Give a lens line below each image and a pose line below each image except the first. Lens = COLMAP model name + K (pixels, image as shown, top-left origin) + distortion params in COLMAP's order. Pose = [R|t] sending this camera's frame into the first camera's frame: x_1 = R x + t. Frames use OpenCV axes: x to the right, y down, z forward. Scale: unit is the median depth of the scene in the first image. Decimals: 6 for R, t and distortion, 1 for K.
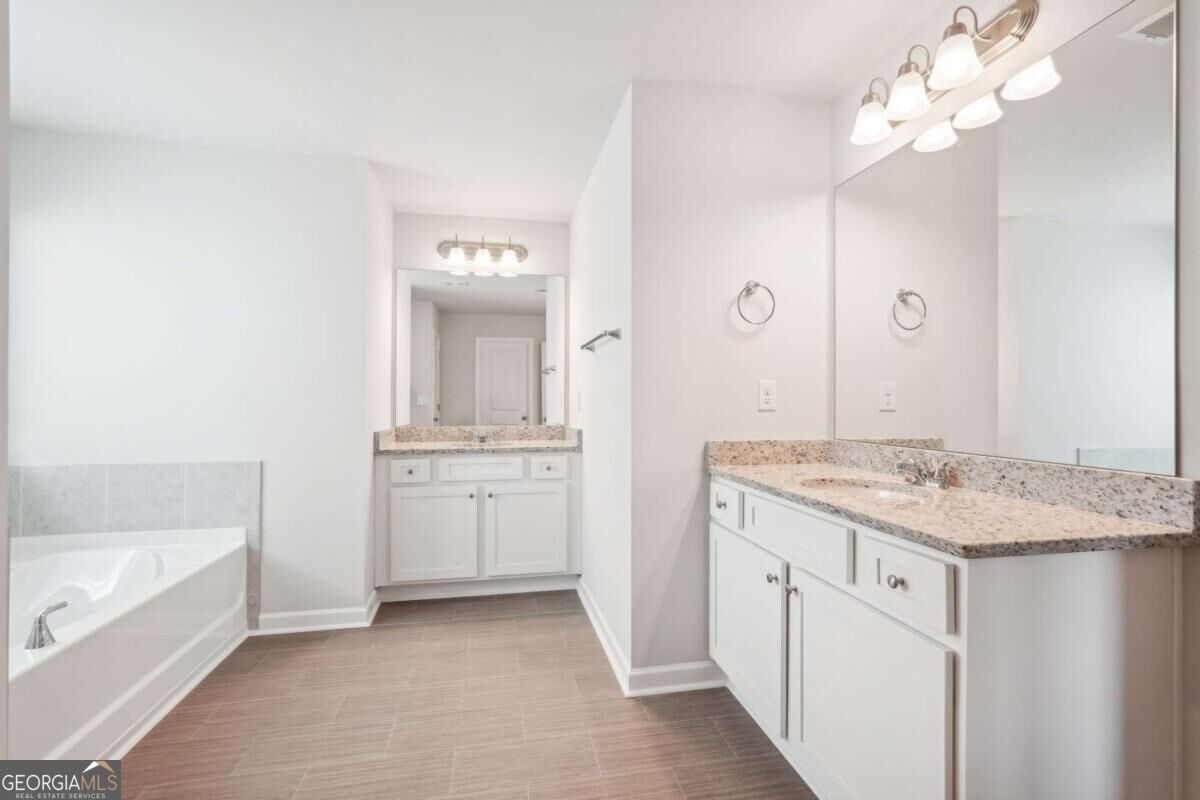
lens RADIAL K [[541.1, 0, 600.0], [0, 541.1, 400.0], [0, 0, 1]] dist [-0.002773, 0.000072]
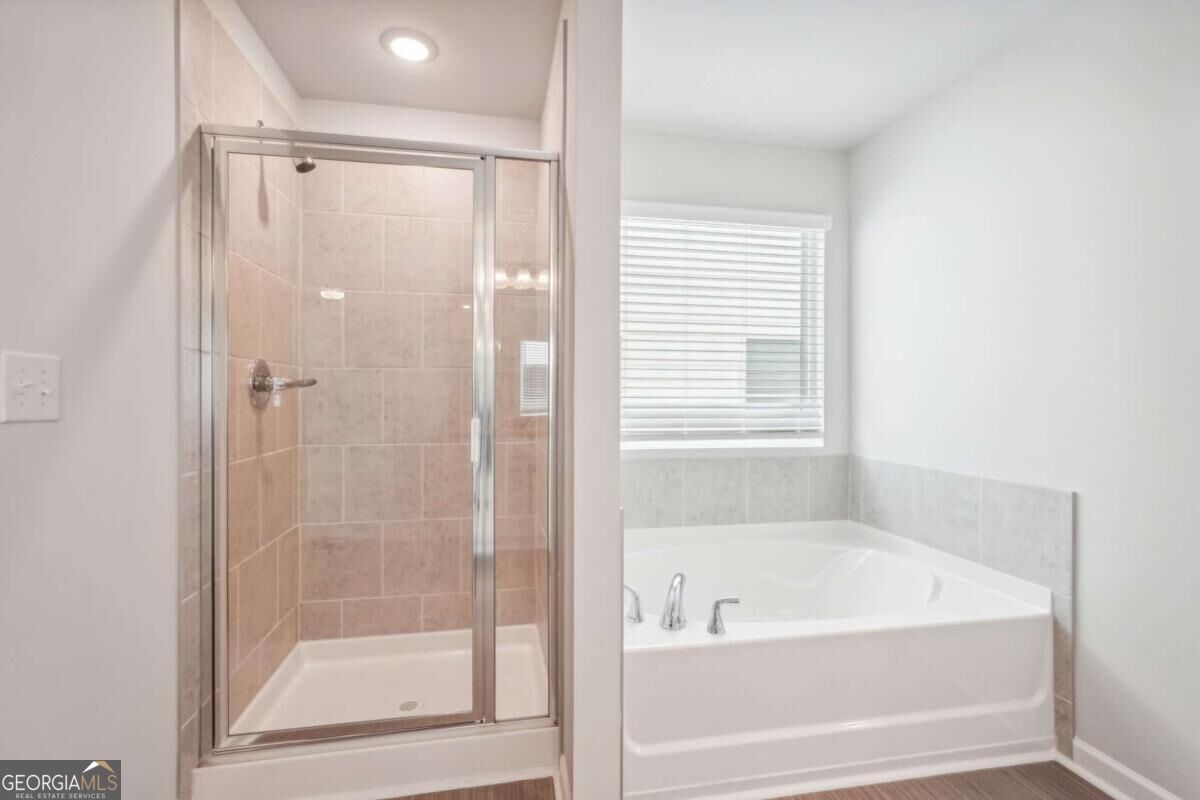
lens RADIAL K [[539.3, 0, 600.0], [0, 539.3, 400.0], [0, 0, 1]] dist [0.002210, 0.000728]
pose [[-0.011640, 0.002892, -0.999928, 0.002263], [0.003209, 0.999991, 0.002855, 0.002745], [0.999927, -0.003176, -0.011649, 0.464495]]
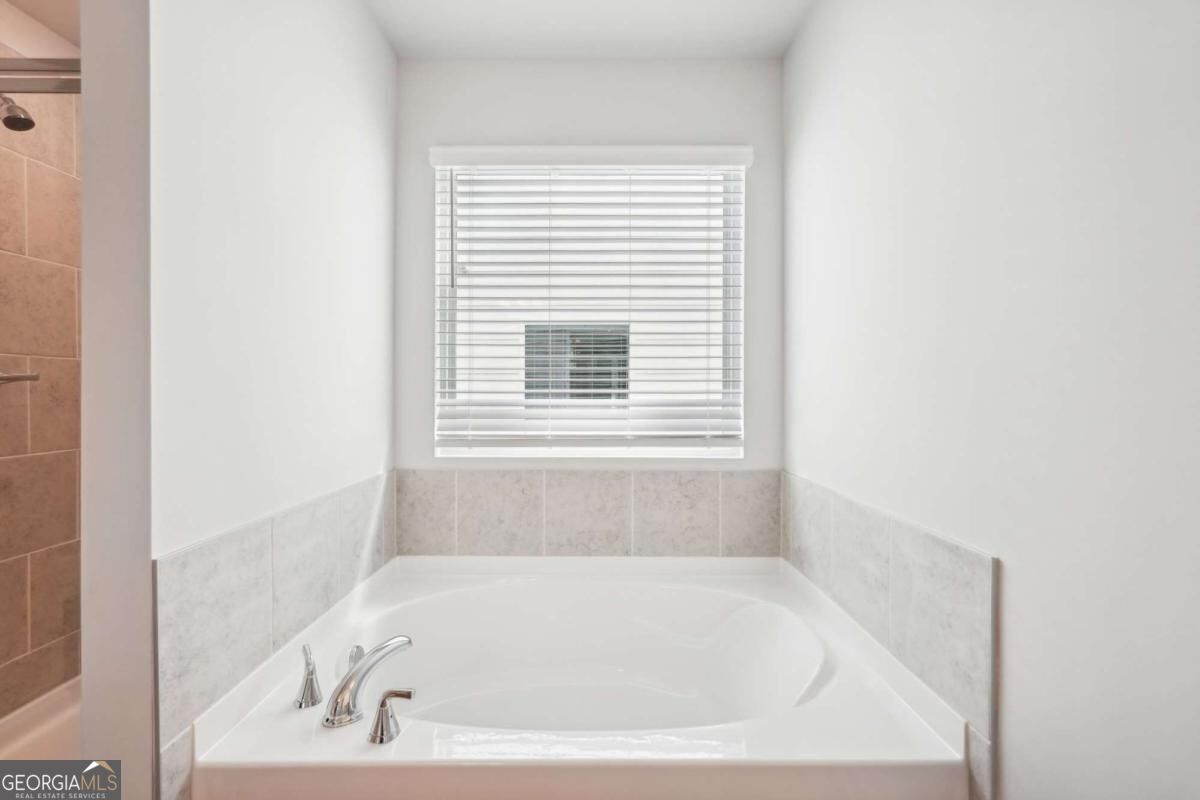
lens RADIAL K [[541.3, 0, 585.5], [0, 541.3, 404.4], [0, 0, 1]] dist [0.003417, 0.000534]
pose [[-0.203159, 0.016752, -0.979002, -0.231970], [0.005061, 0.999858, 0.016059, 0.005918], [0.979133, -0.001692, -0.203215, 0.817338]]
